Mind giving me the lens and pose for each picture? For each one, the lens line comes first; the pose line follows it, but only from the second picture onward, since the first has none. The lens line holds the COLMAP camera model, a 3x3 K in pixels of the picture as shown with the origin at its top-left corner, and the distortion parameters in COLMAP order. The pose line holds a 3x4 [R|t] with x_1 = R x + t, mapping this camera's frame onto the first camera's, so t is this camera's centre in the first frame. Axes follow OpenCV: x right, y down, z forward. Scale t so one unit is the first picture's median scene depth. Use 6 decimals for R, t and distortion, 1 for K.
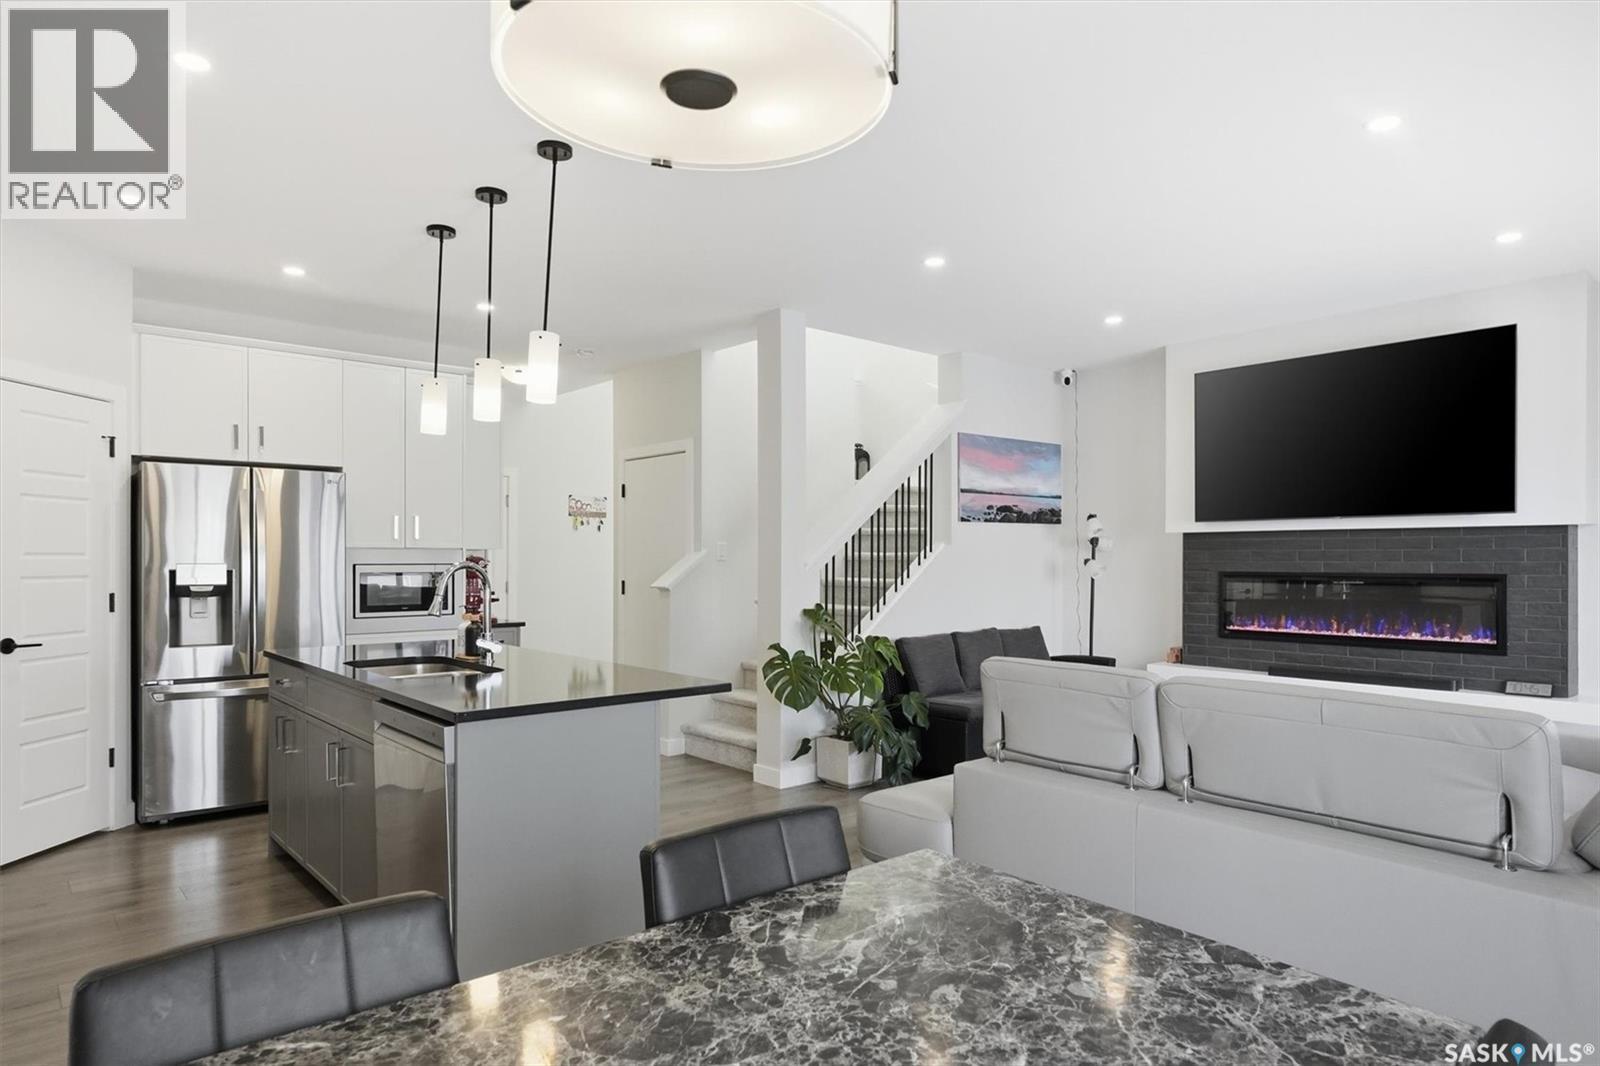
lens RADIAL K [[943.7, 0, 807.4], [0, 943.7, 548.5], [0, 0, 1]] dist [0.001353, -0.001662]
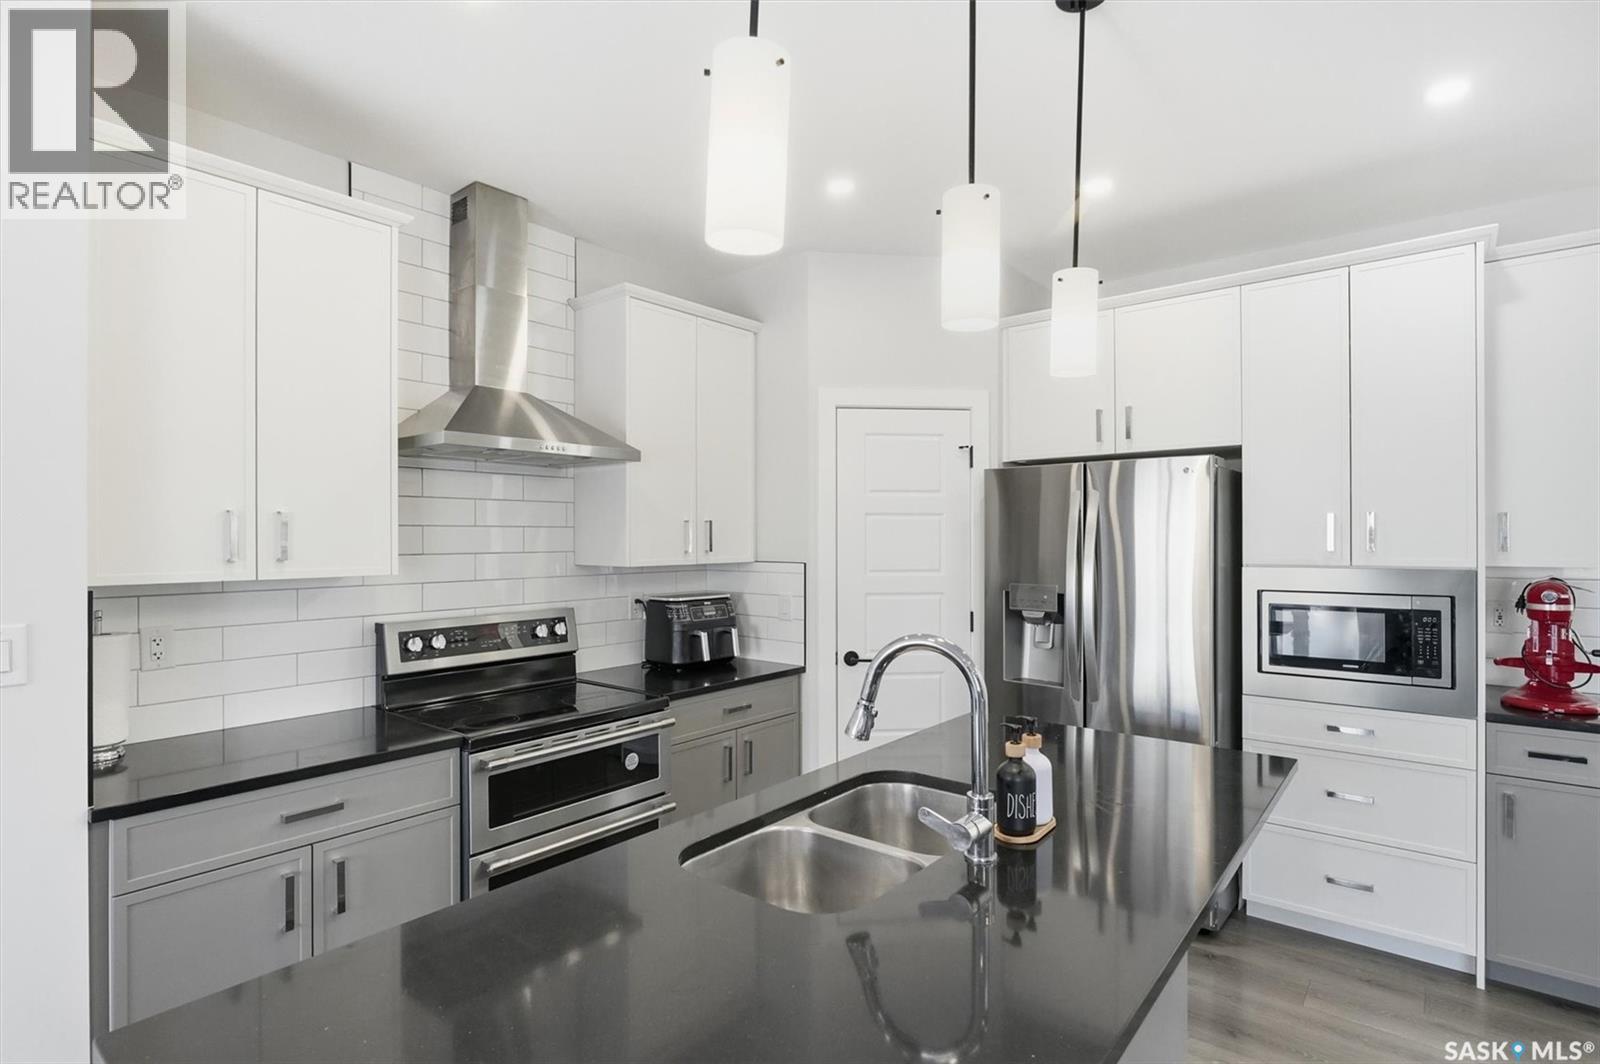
lens RADIAL K [[774.3, 0, 793.3], [0, 774.3, 537.5], [0, 0, 1]] dist [-0.004400, -0.000653]
pose [[0.162270, -0.003061, -0.986742, 0.001159], [0.014560, 0.999894, -0.000708, -0.027393], [0.986639, -0.014253, 0.162298, 0.667923]]
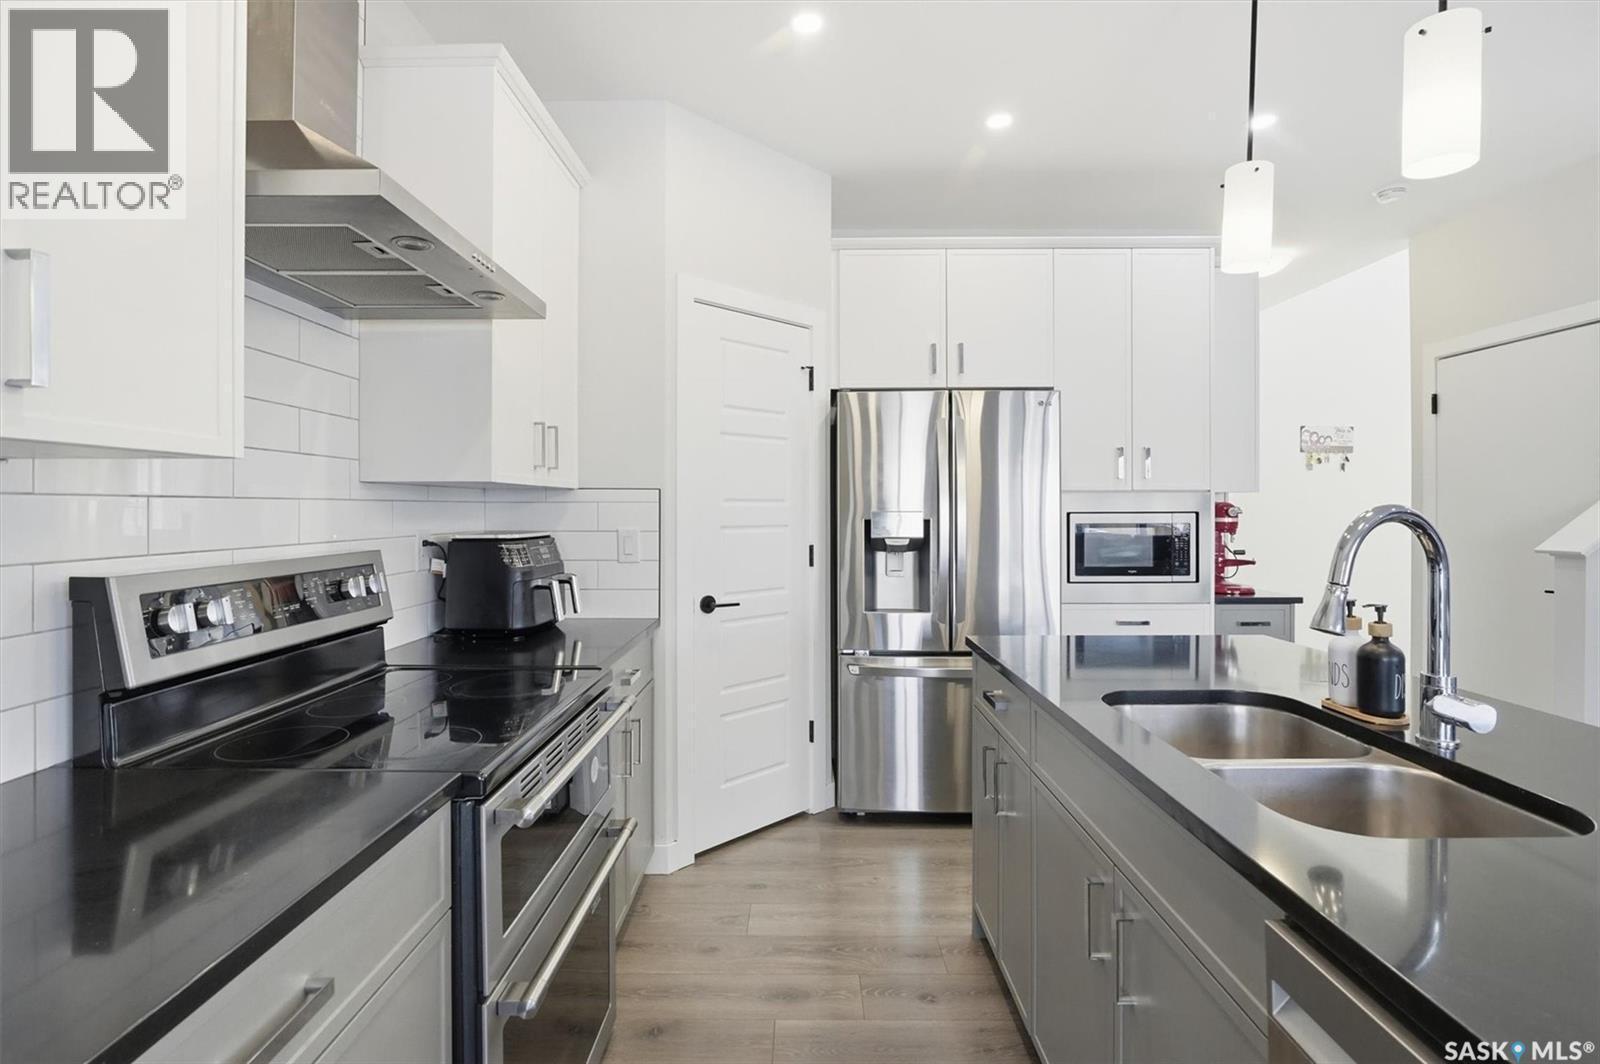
lens RADIAL K [[774.3, 0, 803.7], [0, 774.3, 507.3], [0, 0, 1]] dist [-0.004400, -0.000653]
pose [[0.746978, -0.001495, -0.664847, -0.250052], [0.008812, 0.999932, 0.007653, 0.006574], [0.664790, -0.011575, 0.746940, 0.434978]]
